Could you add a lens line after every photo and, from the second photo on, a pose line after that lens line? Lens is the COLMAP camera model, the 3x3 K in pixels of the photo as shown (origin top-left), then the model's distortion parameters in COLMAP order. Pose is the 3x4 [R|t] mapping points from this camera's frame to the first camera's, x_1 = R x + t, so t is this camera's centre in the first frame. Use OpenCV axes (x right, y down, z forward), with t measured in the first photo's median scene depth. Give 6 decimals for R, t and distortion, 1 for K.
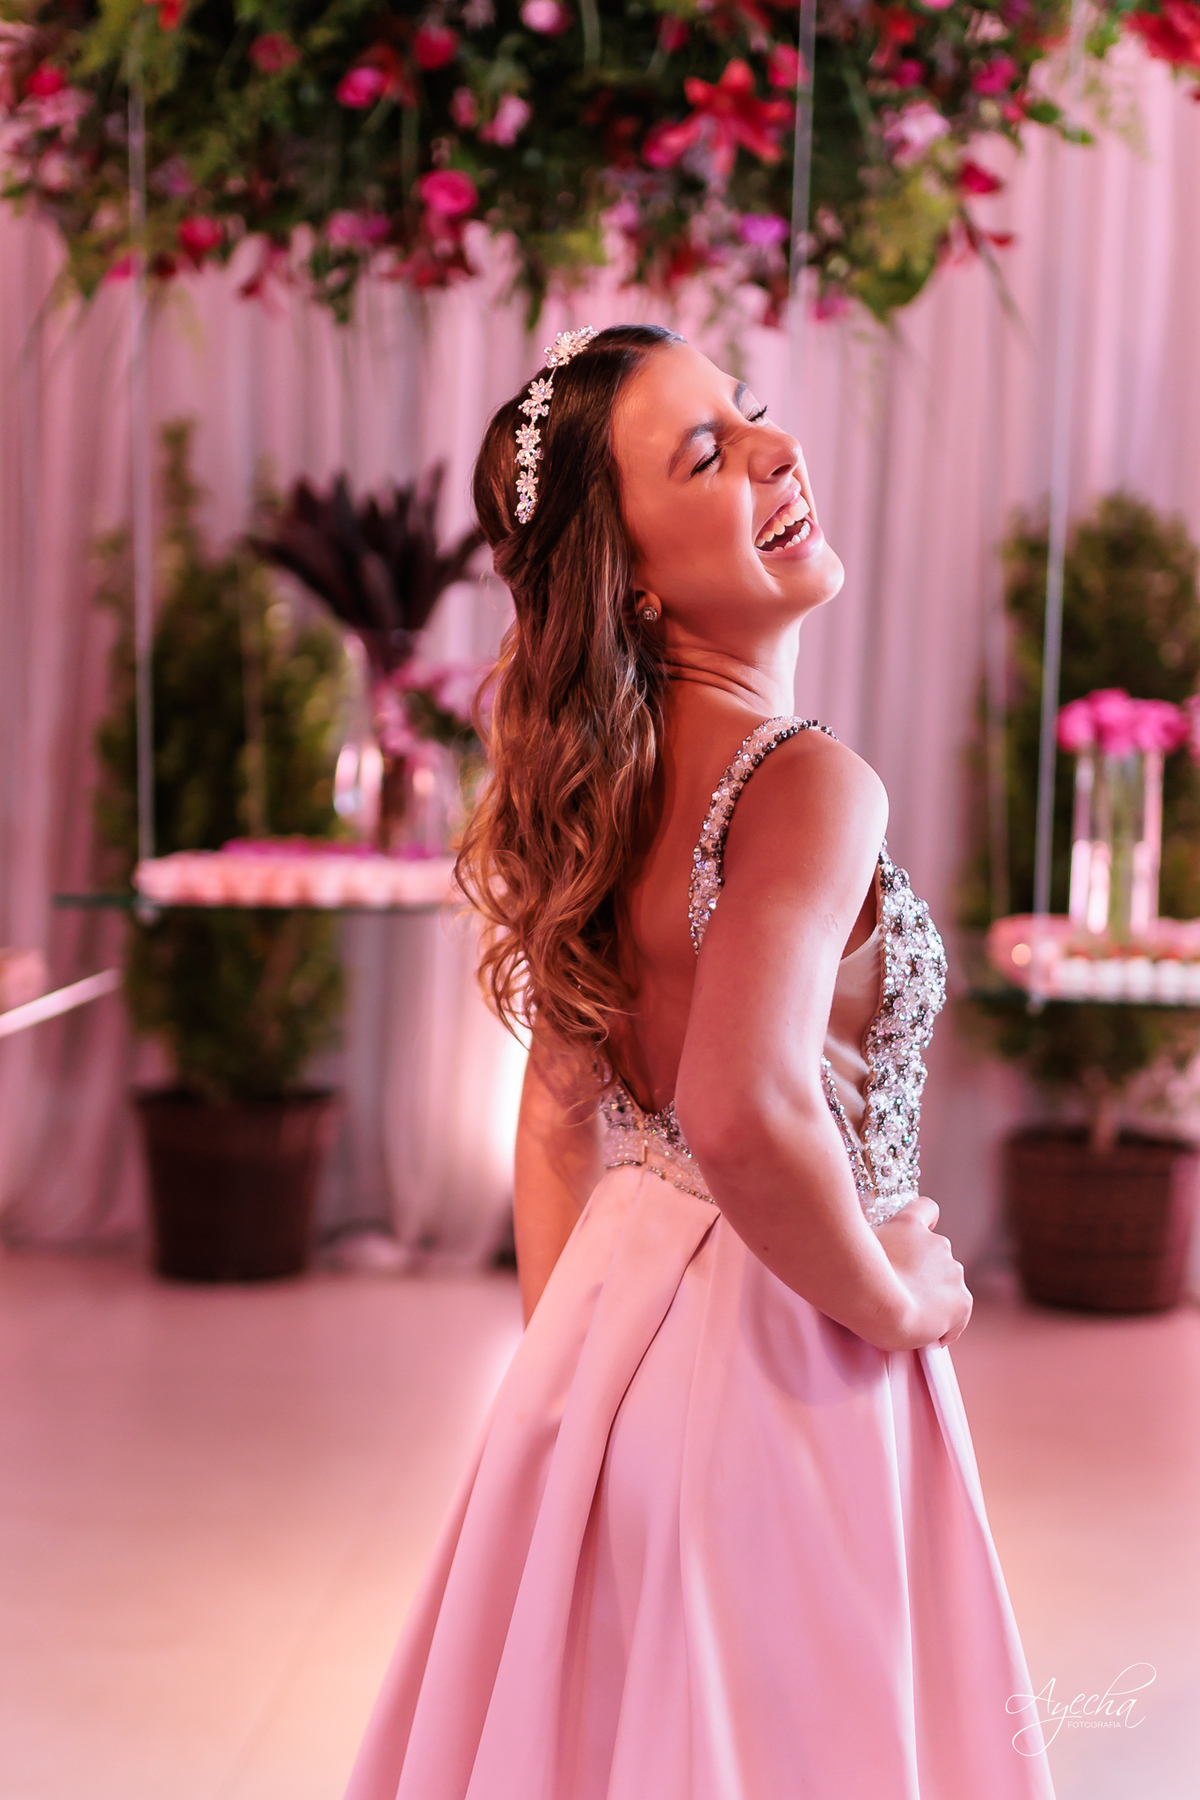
lens RADIAL K [[2758.0, 0, 583.1], [0, 2758.0, 907.1], [0, 0, 1]] dist [0.025413, 0.000000]
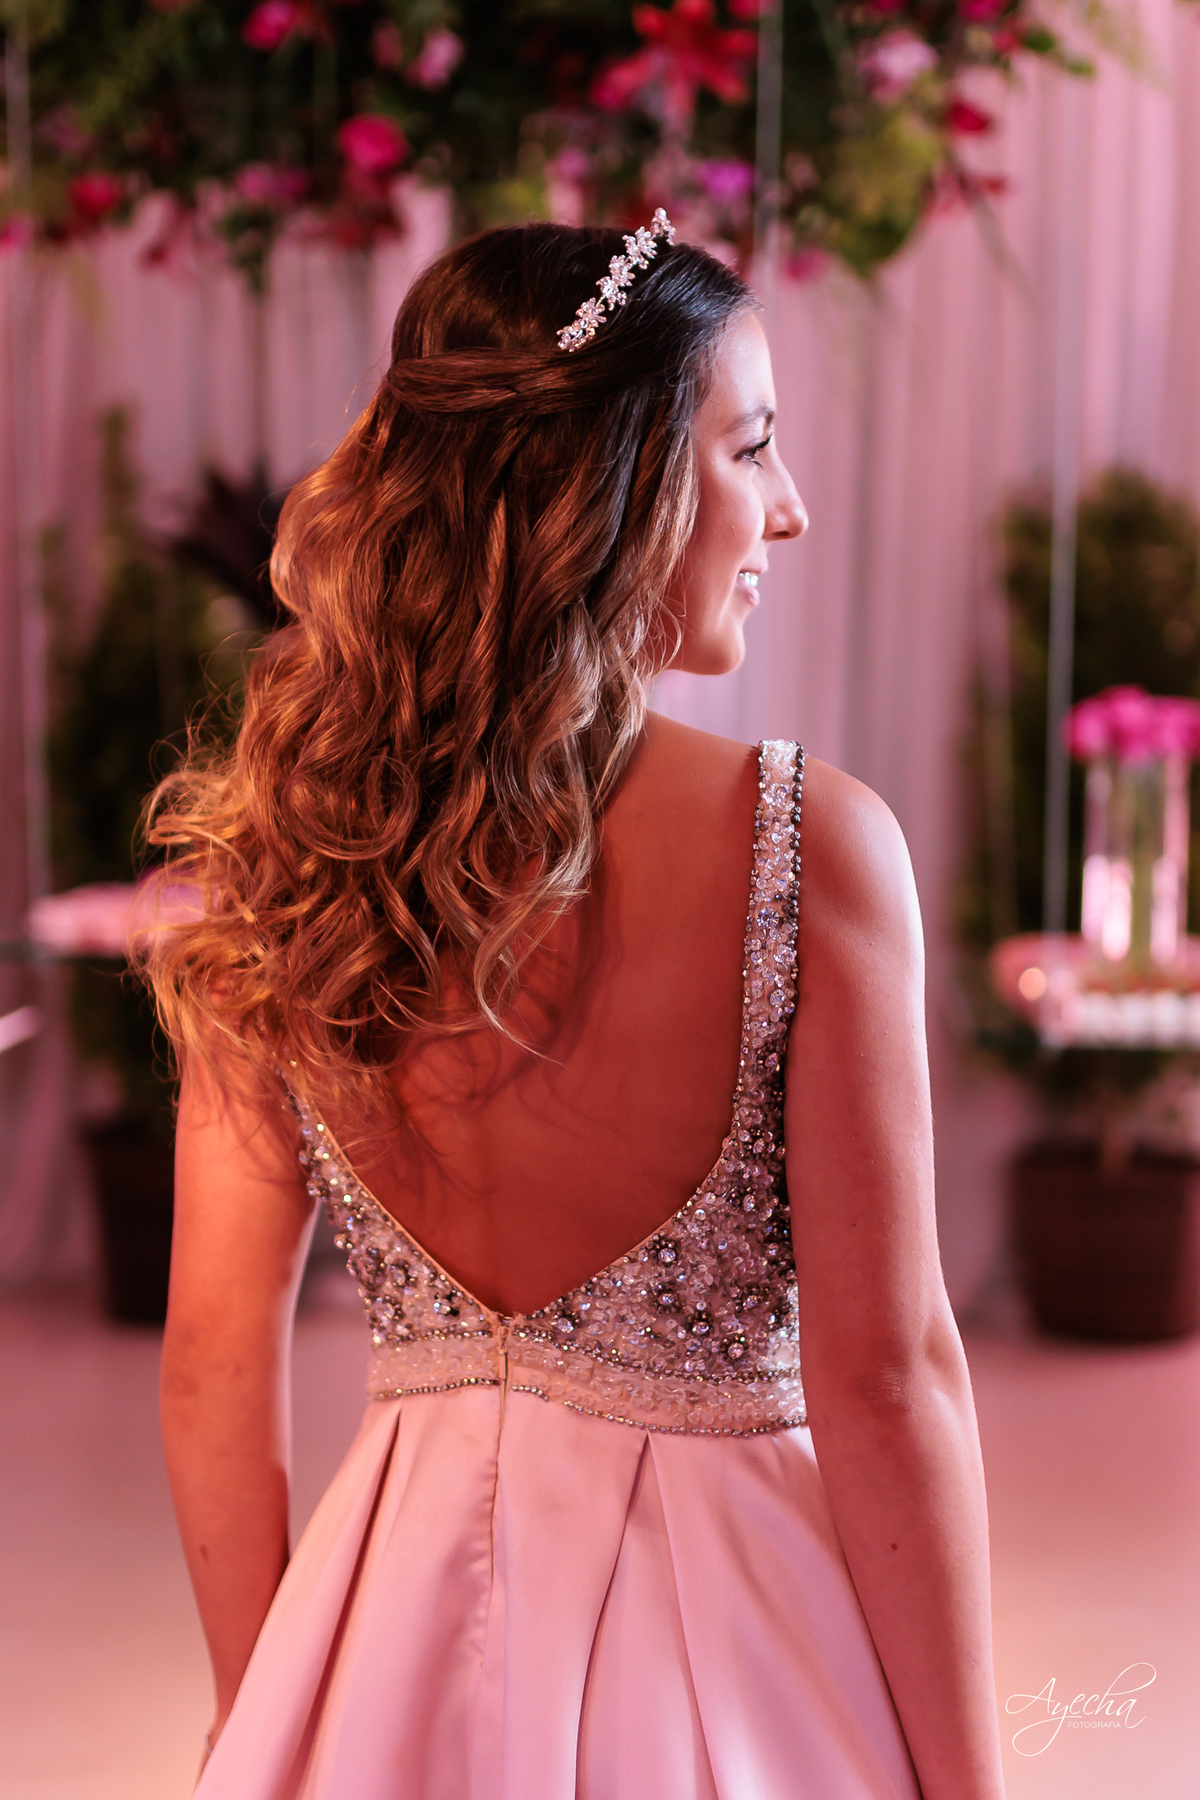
lens RADIAL K [[2758.0, 0, 609.6], [0, 2758.0, 894.8], [0, 0, 1]] dist [0.025413, 0.000000]
pose [[0.999750, -0.019014, 0.011722, 0.012237], [0.018982, 0.999816, 0.002858, -0.017190], [-0.011774, -0.002634, 0.999927, 0.107380]]
